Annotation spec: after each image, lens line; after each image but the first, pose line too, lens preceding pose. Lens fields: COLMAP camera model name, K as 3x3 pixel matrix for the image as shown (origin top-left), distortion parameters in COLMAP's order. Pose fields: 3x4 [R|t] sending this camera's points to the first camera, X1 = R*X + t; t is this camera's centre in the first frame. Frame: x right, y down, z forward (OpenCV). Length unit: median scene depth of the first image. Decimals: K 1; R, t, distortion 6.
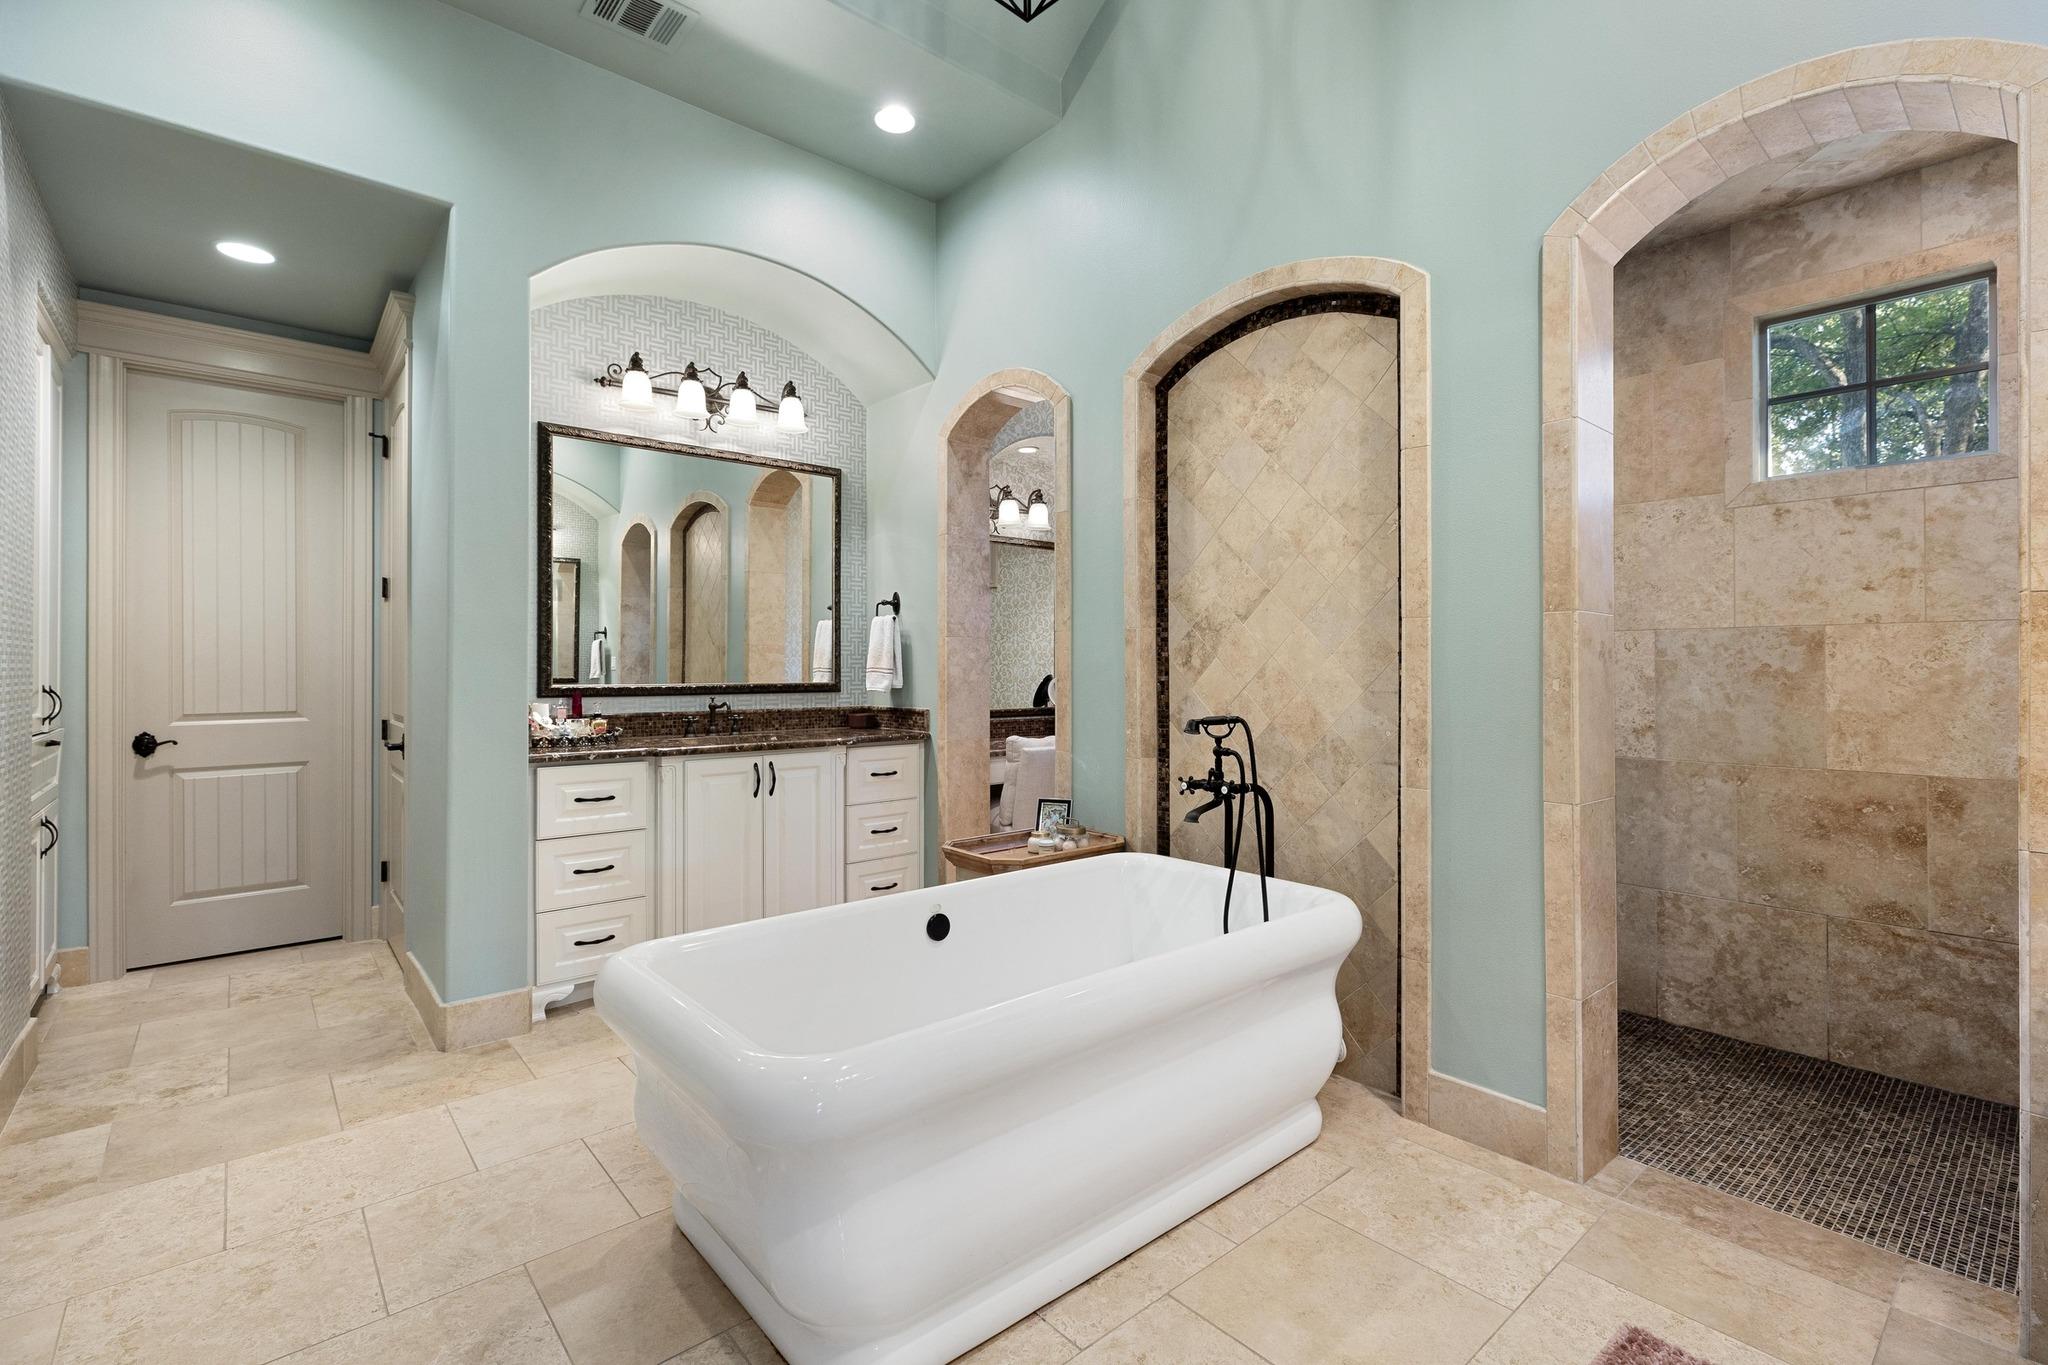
lens RADIAL K [[923.6, 0, 1023.9], [0, 923.6, 669.9], [0, 0, 1]] dist [0.000634, -0.000016]
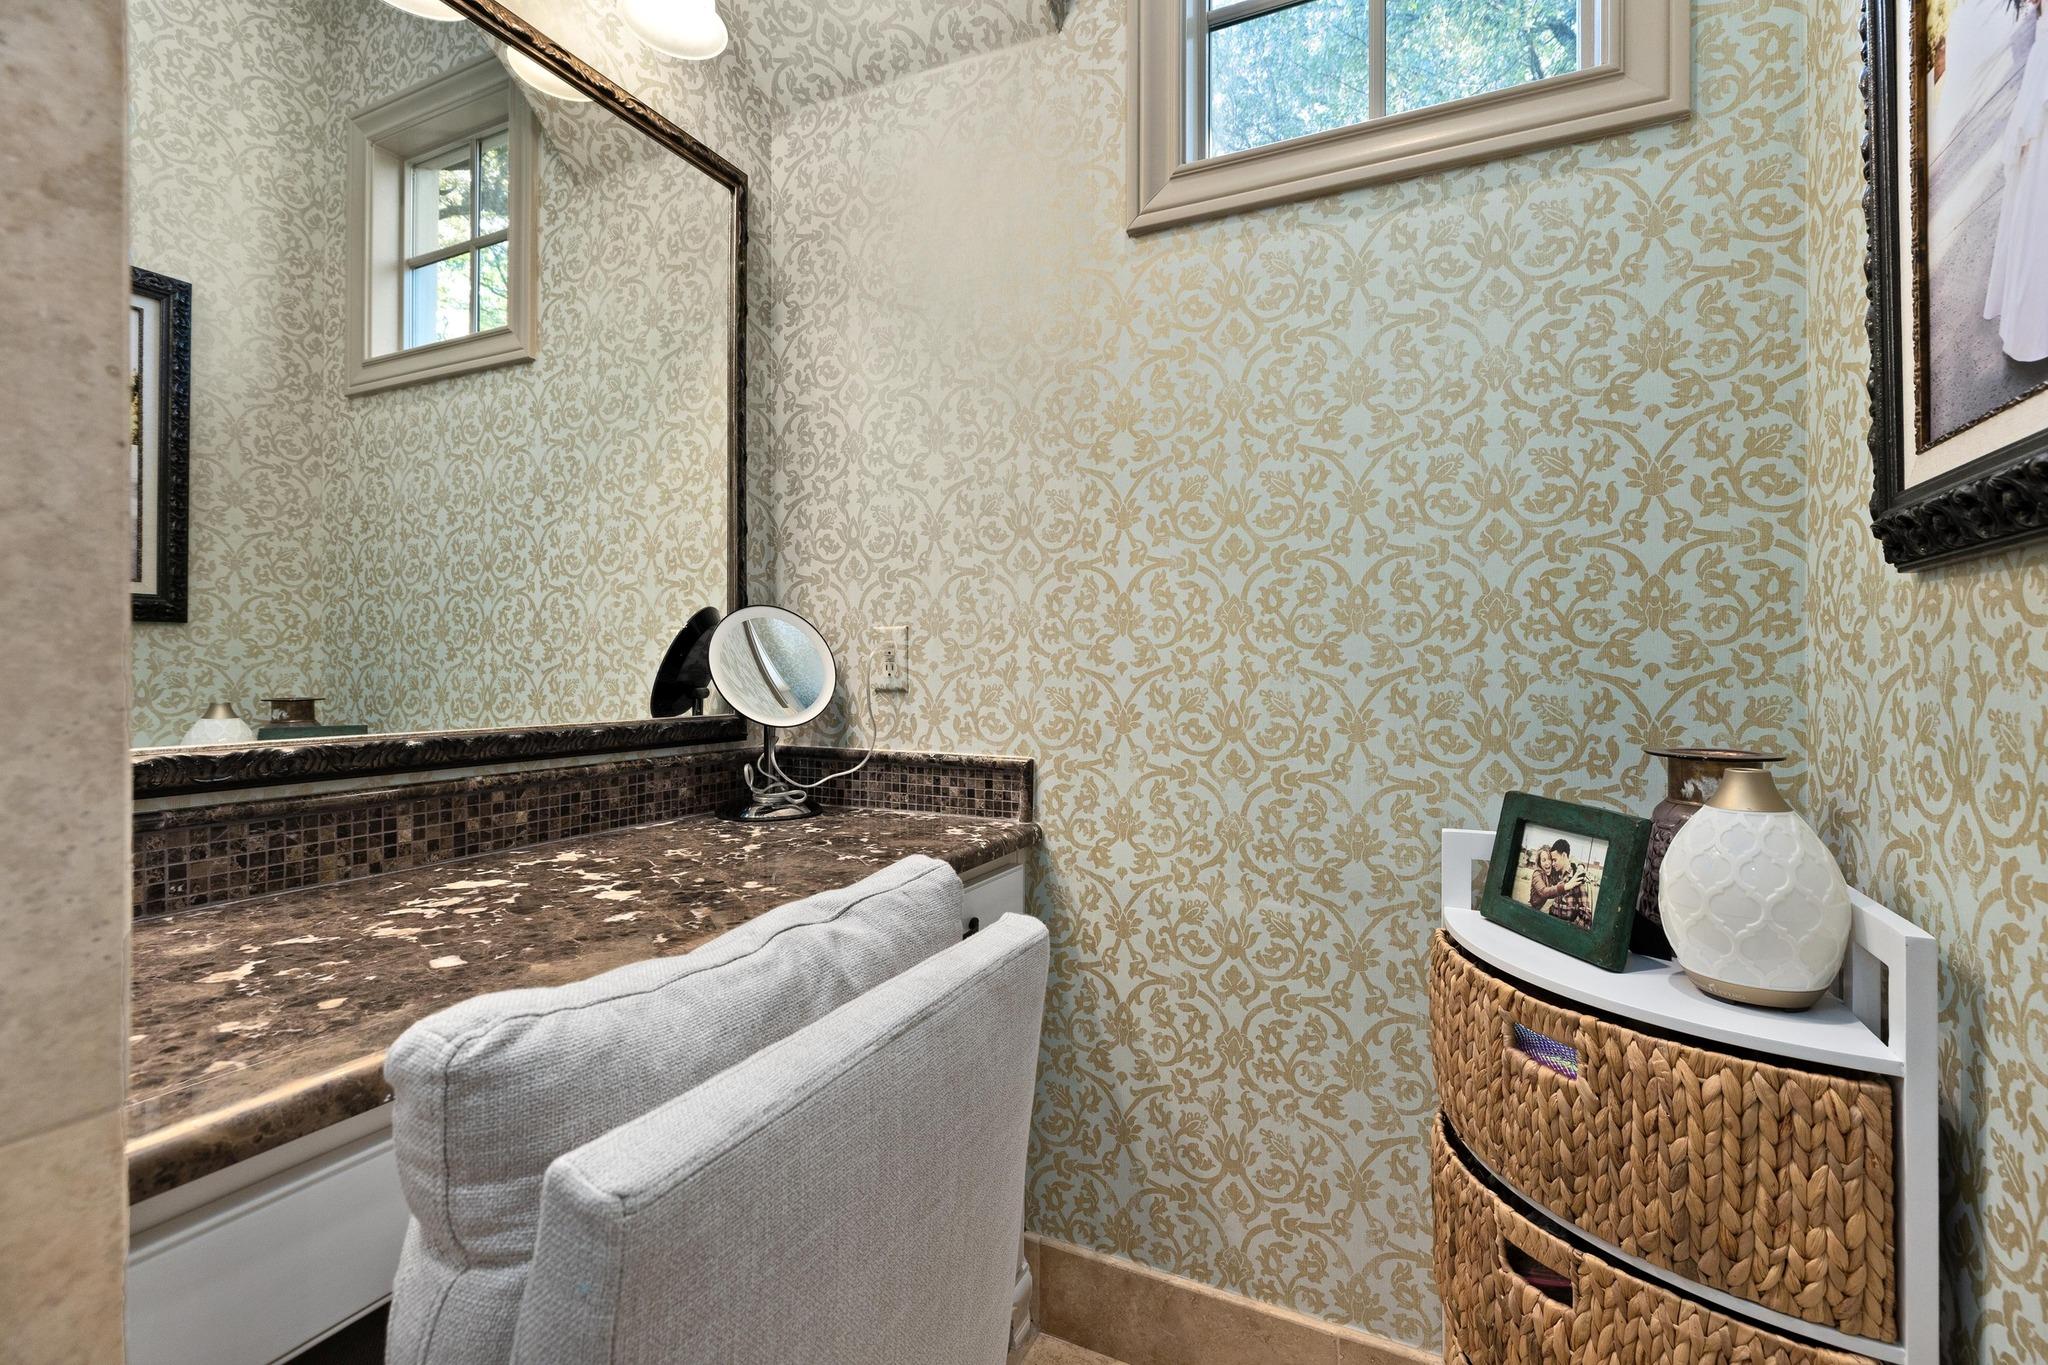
lens RADIAL K [[923.6, 0, 1023.1], [0, 923.6, 678.7], [0, 0, 1]] dist [0.000634, -0.000016]
pose [[0.917994, 0.002534, 0.396587, 0.002117], [-0.001304, 0.999993, -0.003371, 0.040634], [-0.396593, 0.002577, 0.917991, 0.919250]]
